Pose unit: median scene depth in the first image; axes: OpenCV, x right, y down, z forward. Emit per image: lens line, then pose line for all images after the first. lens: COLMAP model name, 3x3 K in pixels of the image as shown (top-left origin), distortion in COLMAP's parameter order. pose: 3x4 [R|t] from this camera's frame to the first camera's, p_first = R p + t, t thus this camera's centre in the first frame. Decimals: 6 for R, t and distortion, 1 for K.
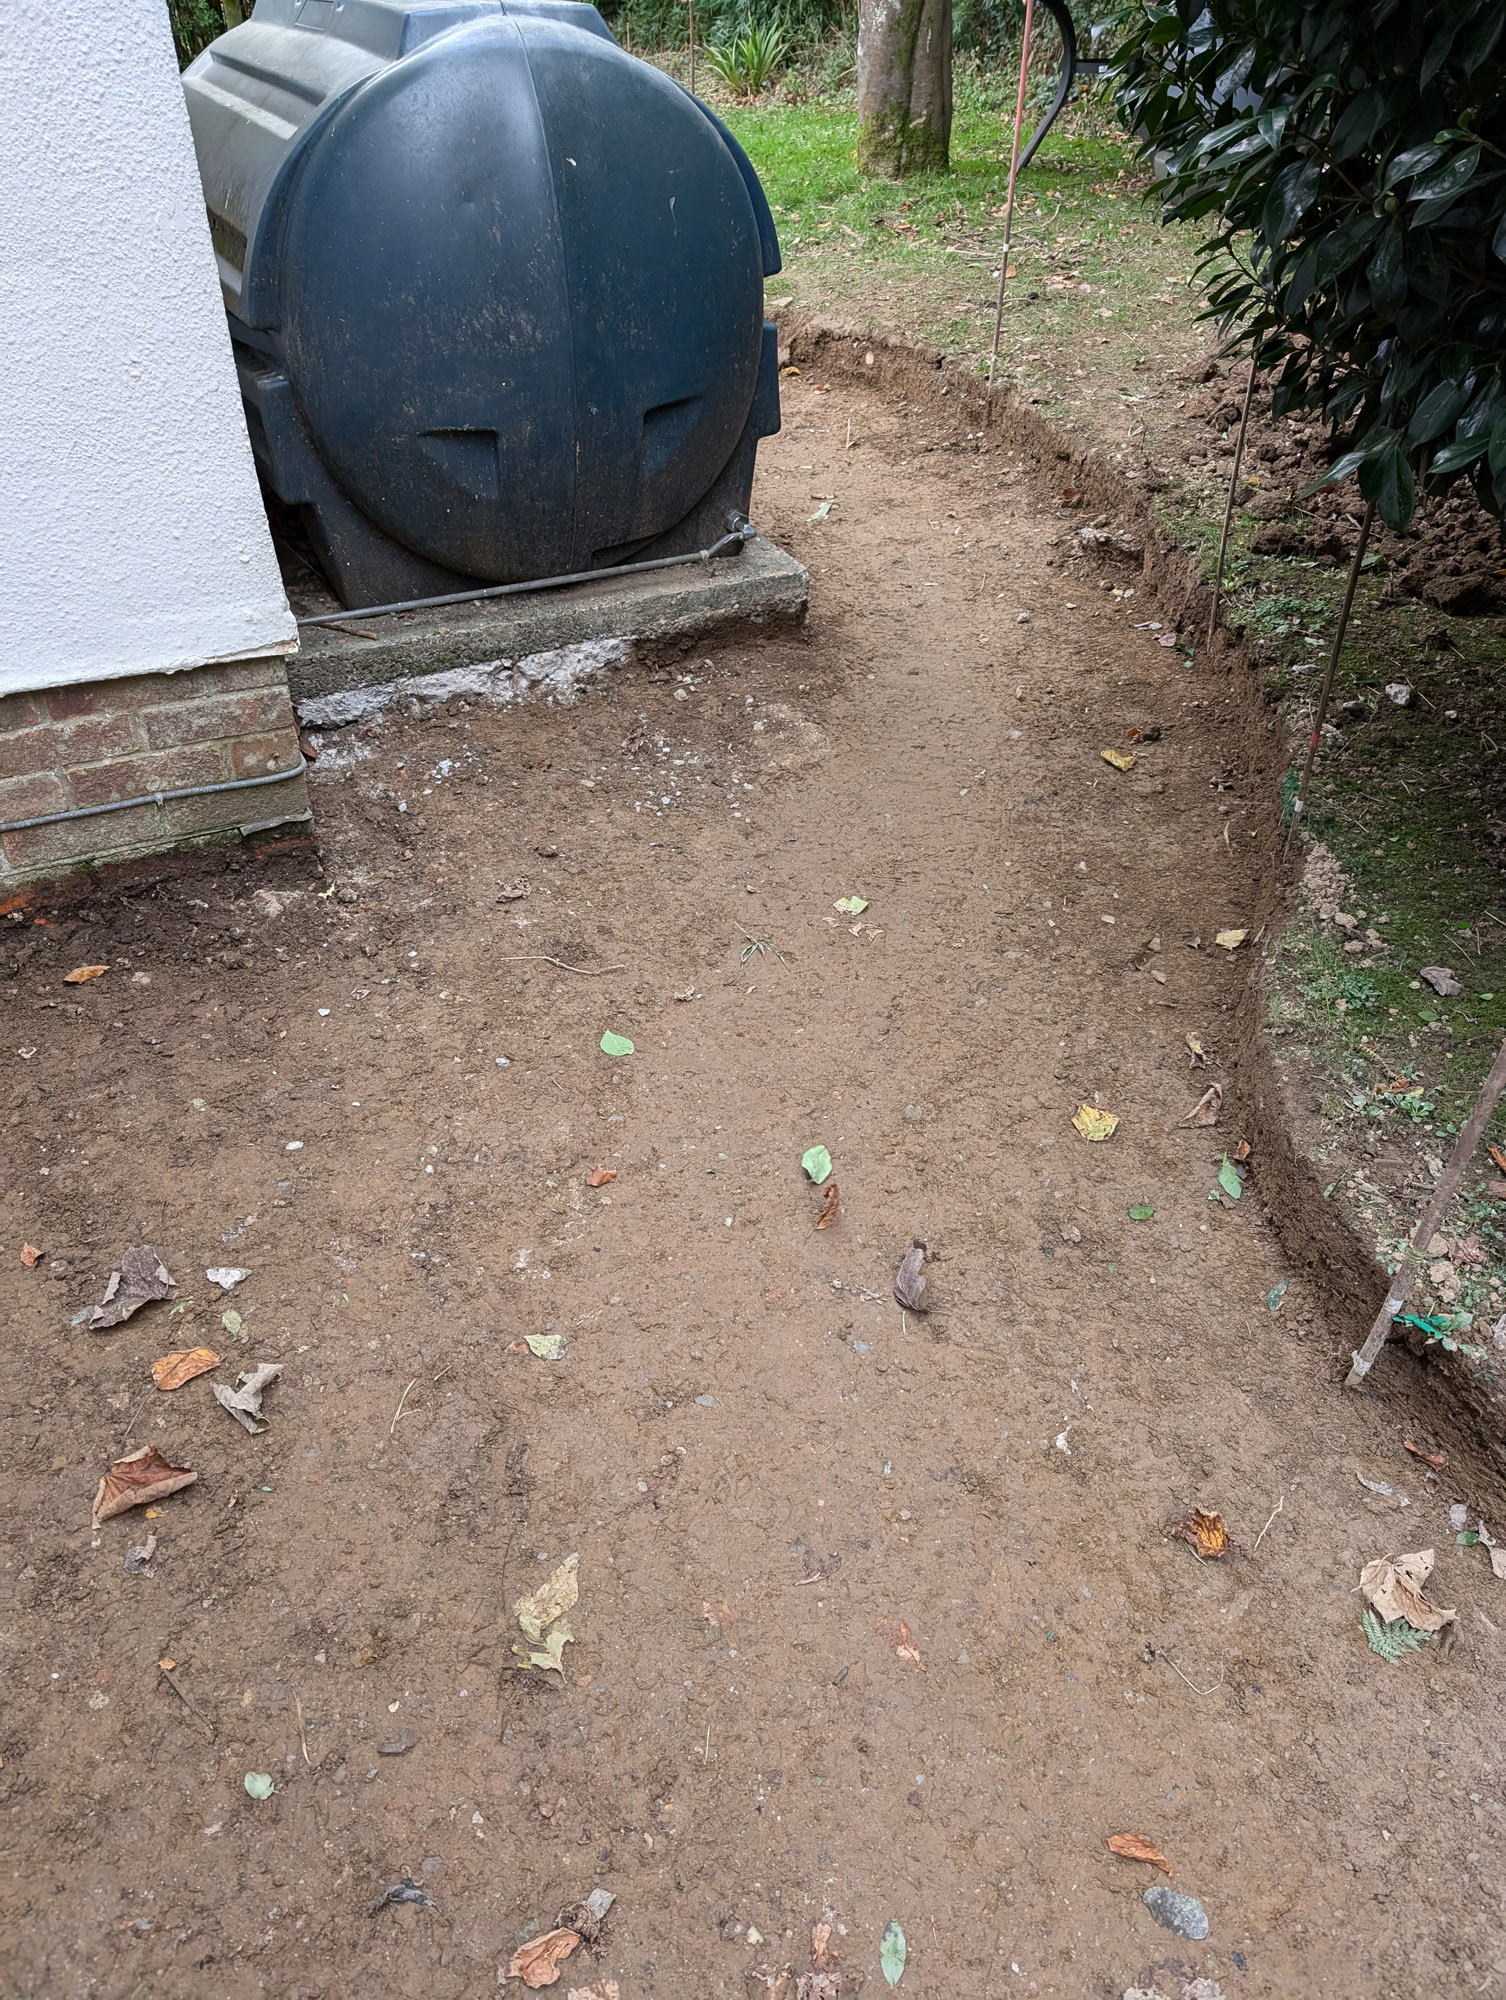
lens RADIAL K [[1433.6, 0, 752.5], [0, 1433.6, 996.8], [0, 0, 1]] dist [0.023208, -0.022590]
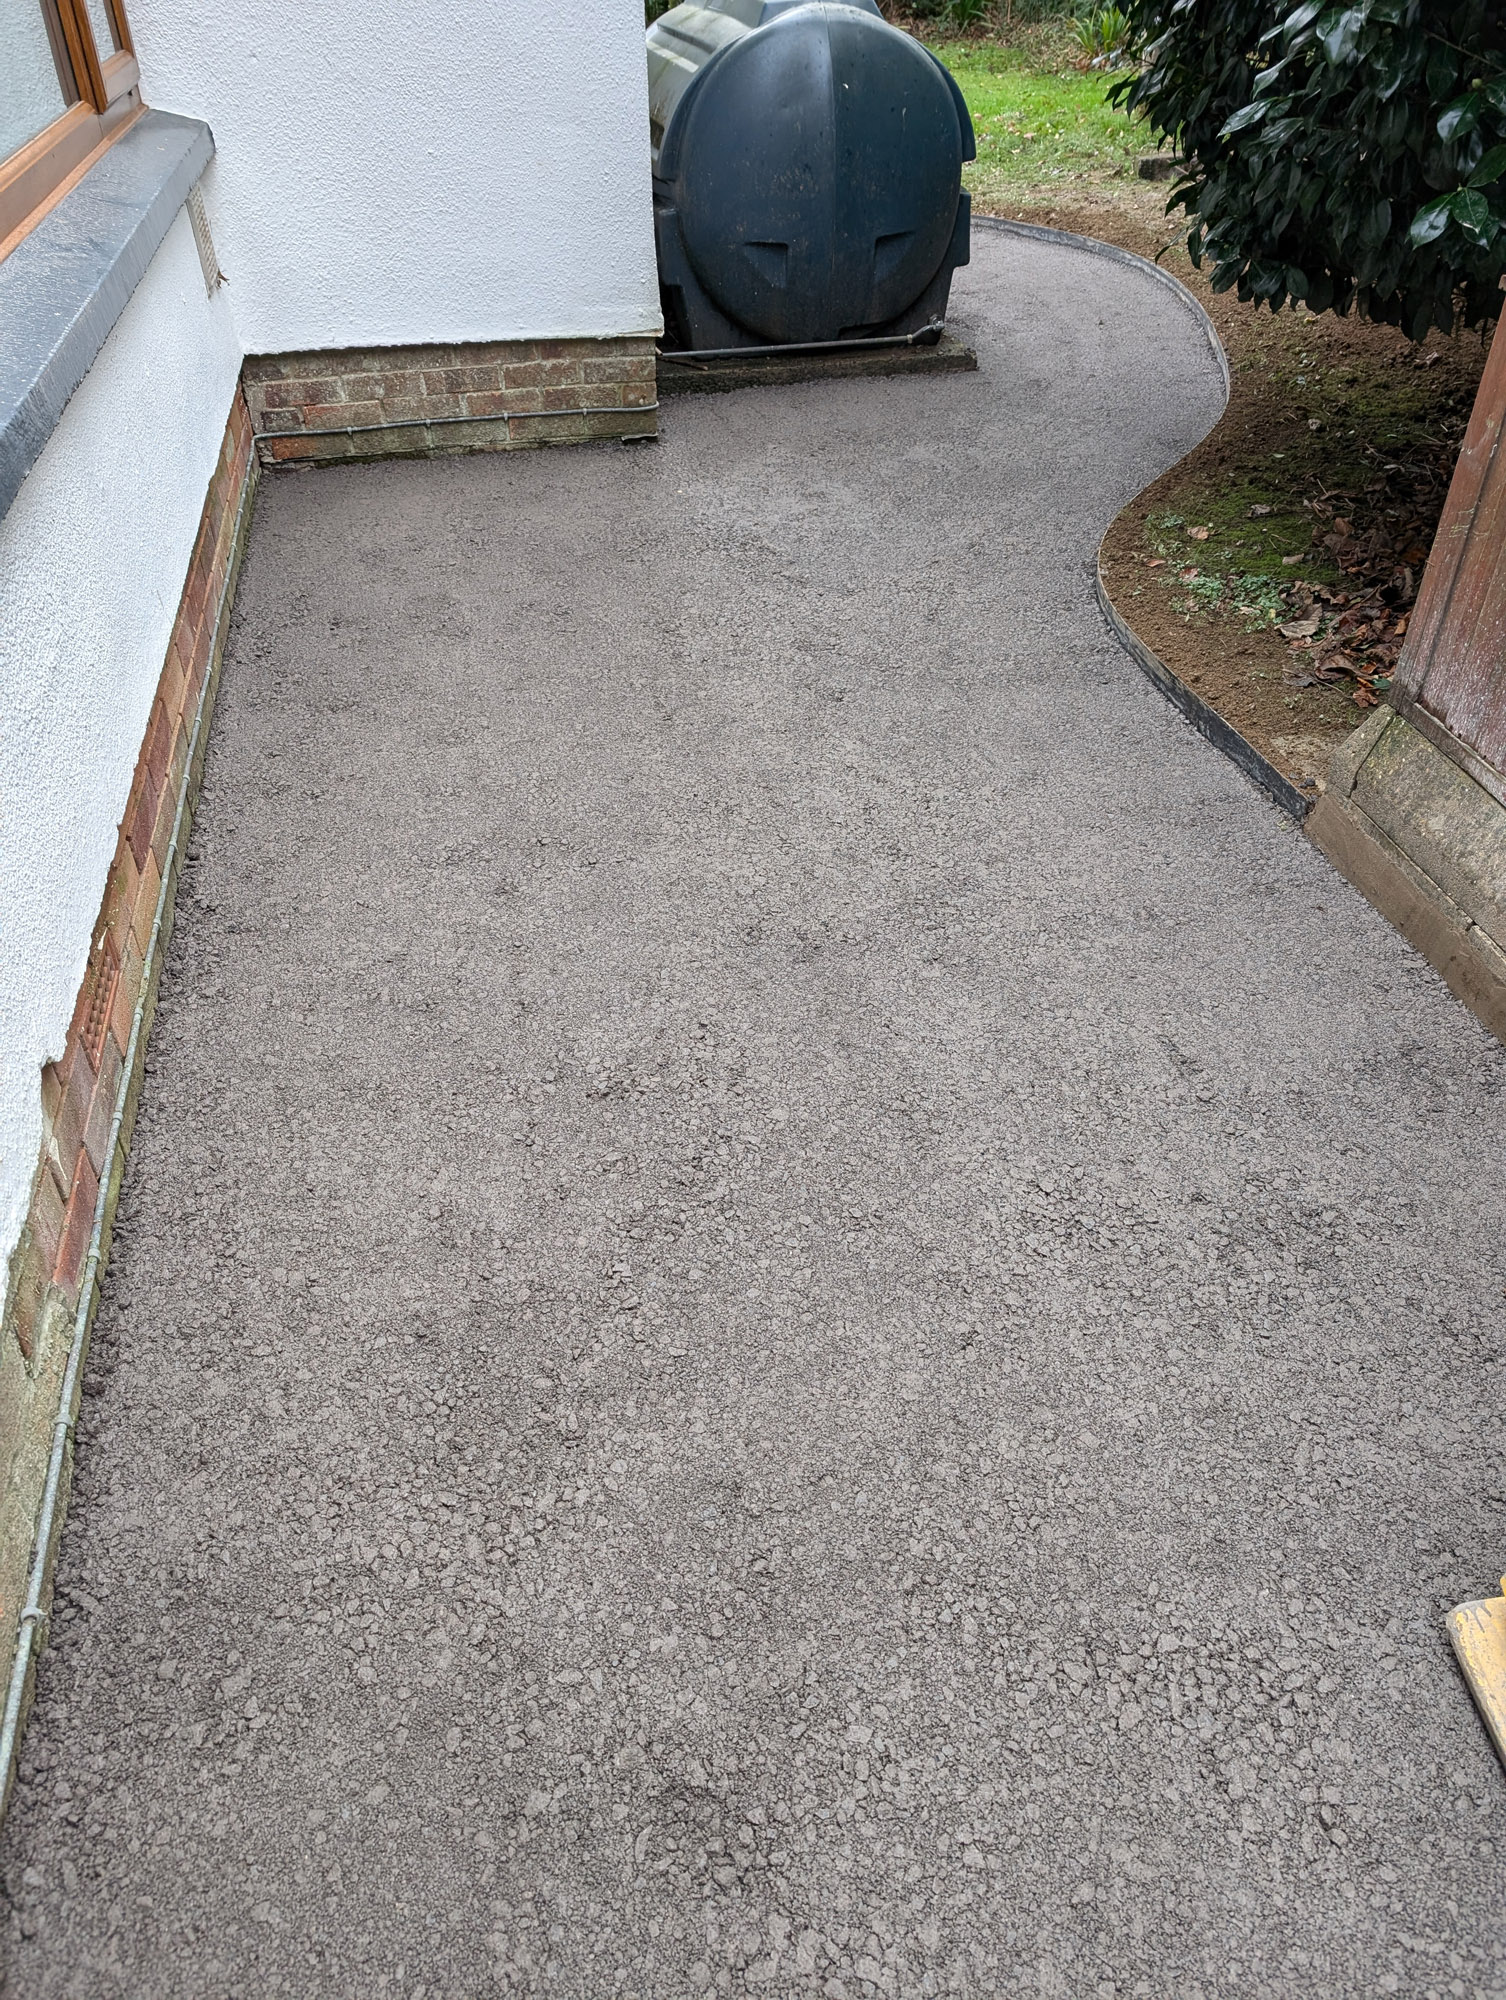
lens RADIAL K [[1433.6, 0, 755.3], [0, 1433.6, 1001.3], [0, 0, 1]] dist [0.023208, -0.022590]
pose [[0.970203, 0.132615, -0.202781, 0.267225], [-0.129614, 0.991167, 0.028066, 0.485349], [0.204712, -0.000947, 0.978822, -0.734821]]
